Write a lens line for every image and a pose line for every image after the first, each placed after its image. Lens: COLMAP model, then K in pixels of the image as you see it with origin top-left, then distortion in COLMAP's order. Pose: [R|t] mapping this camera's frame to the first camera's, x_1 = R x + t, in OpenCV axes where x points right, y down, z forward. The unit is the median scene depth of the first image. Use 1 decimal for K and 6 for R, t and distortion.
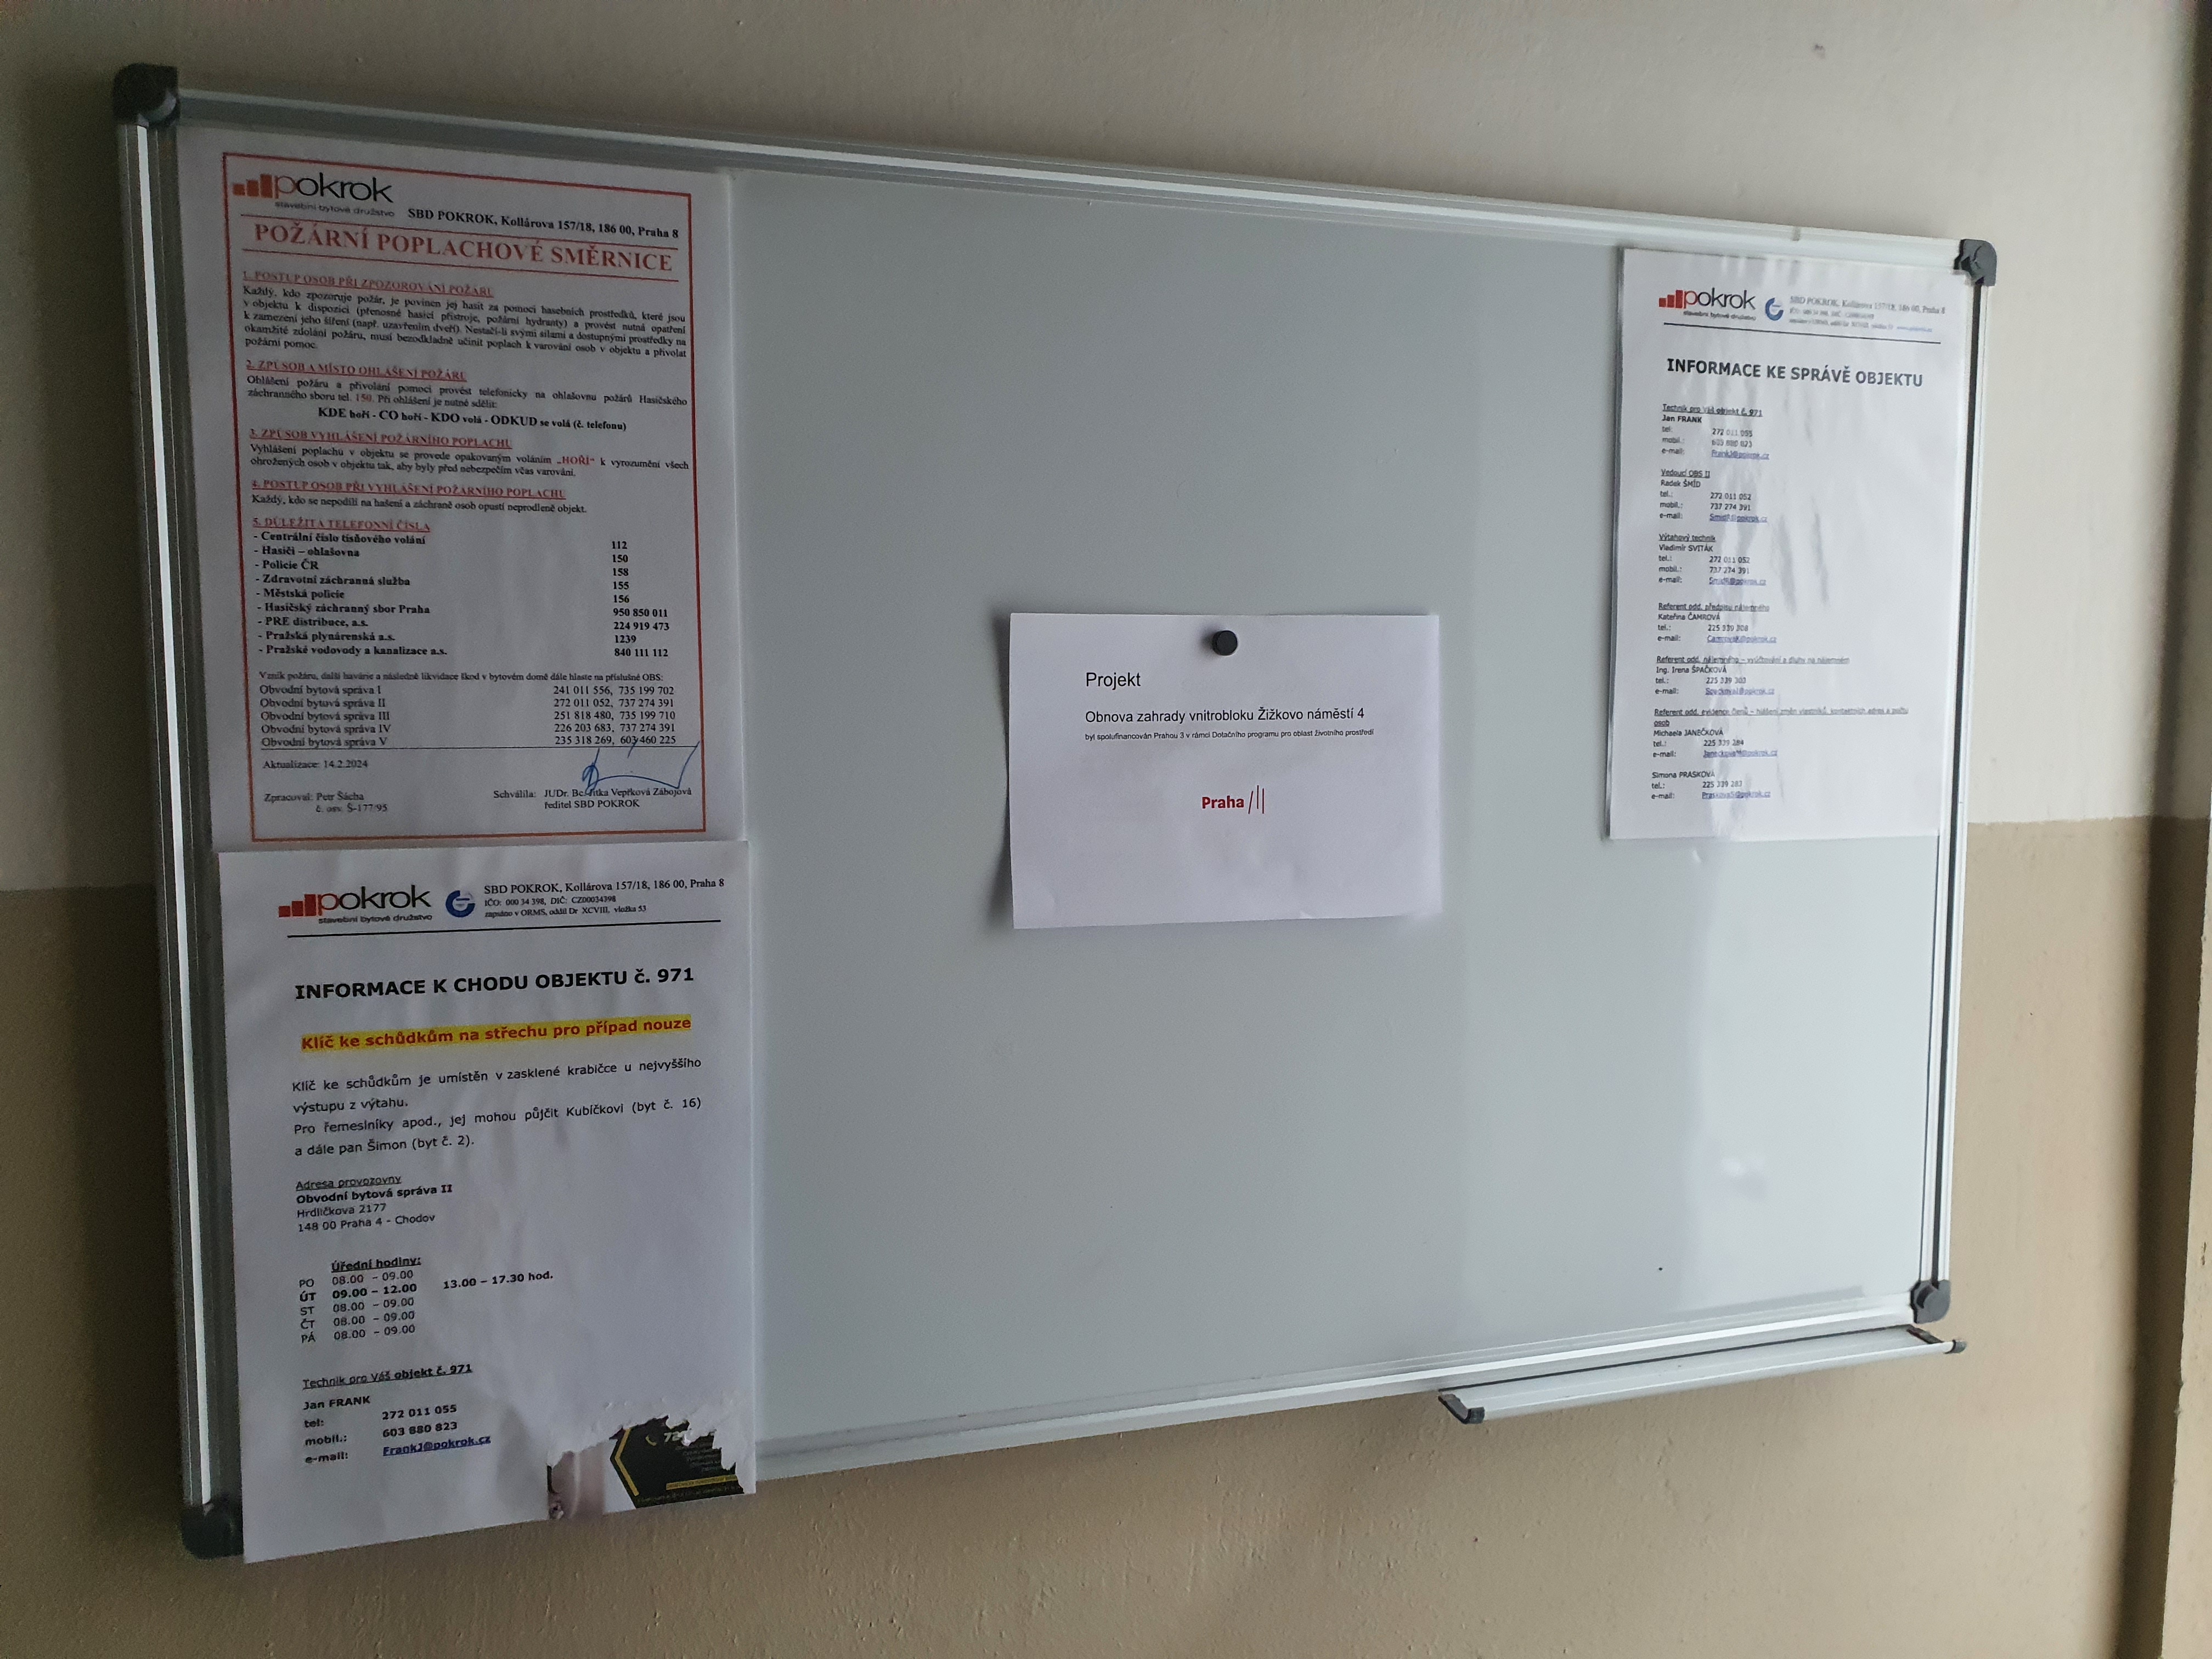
lens RADIAL K [[1684.7, 0, 1103.7], [0, 1684.7, 832.1], [0, 0, 1]] dist [0.013426, 0.001873]
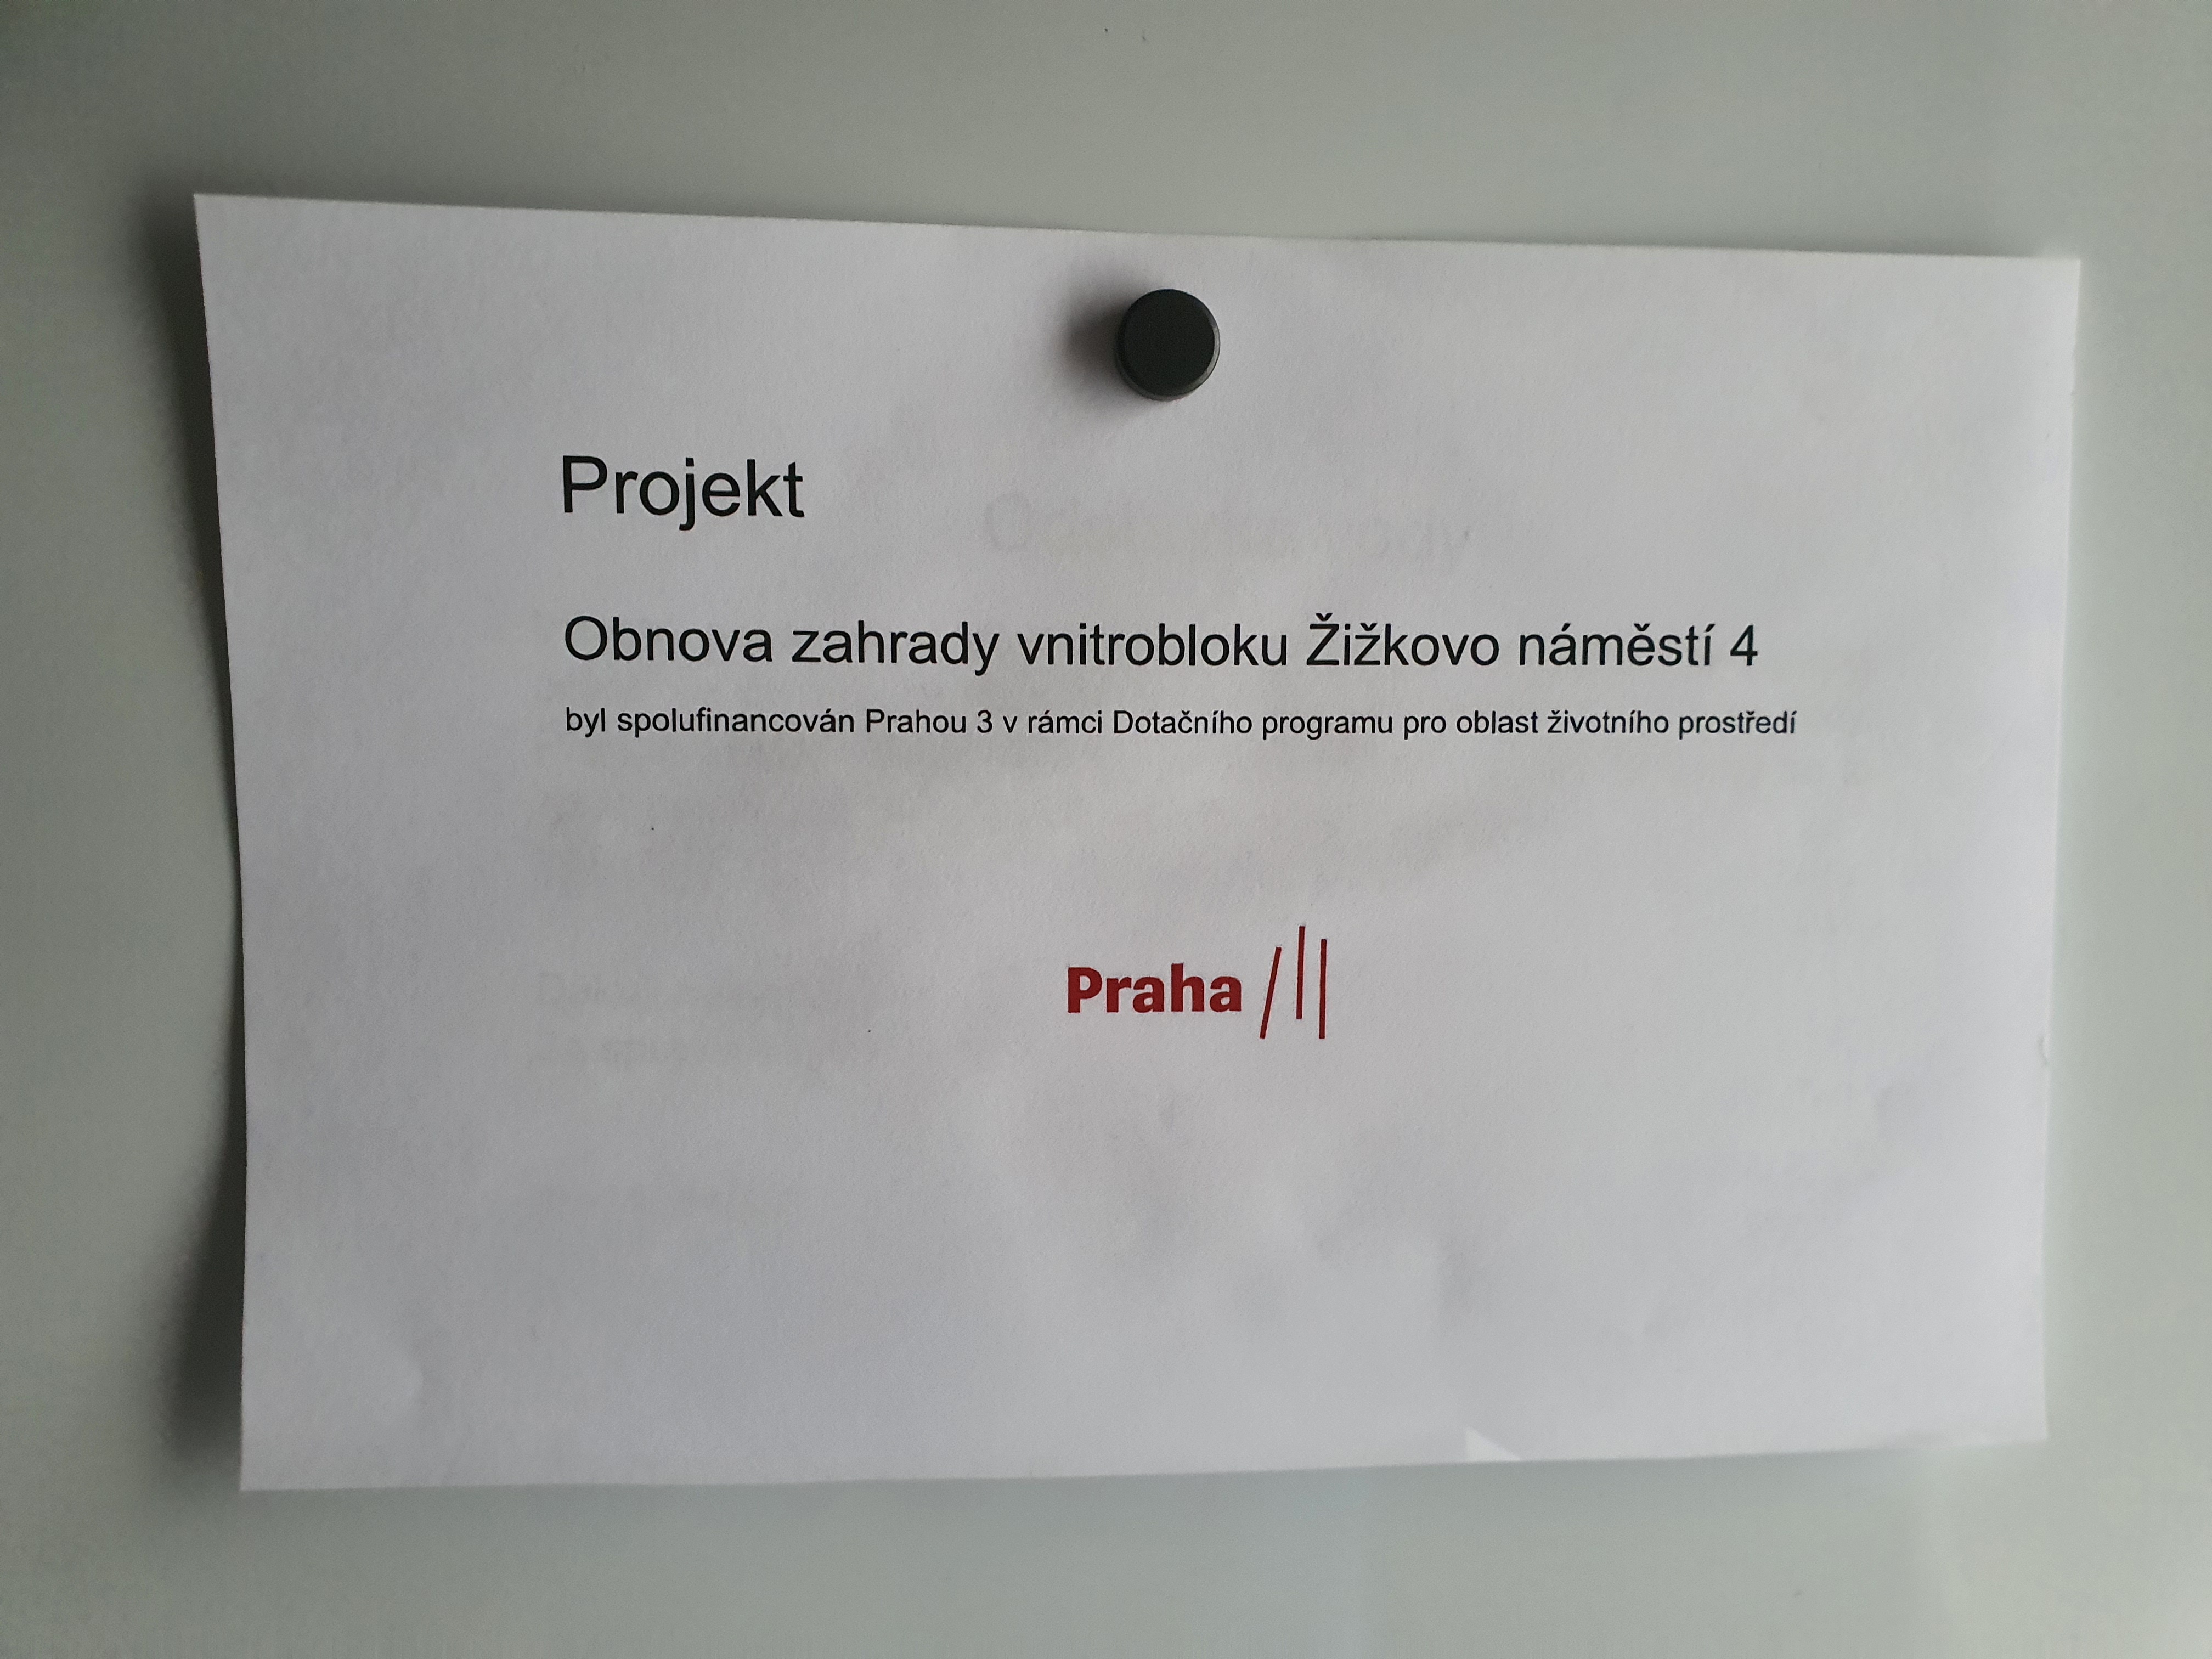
lens RADIAL K [[1684.7, 0, 1110.1], [0, 1684.7, 827.7], [0, 0, 1]] dist [0.013426, 0.001873]
pose [[0.977913, 0.030593, -0.206760, 0.115928], [-0.029886, 0.999532, 0.006543, -0.043602], [0.206863, -0.000219, 0.978370, 0.754221]]
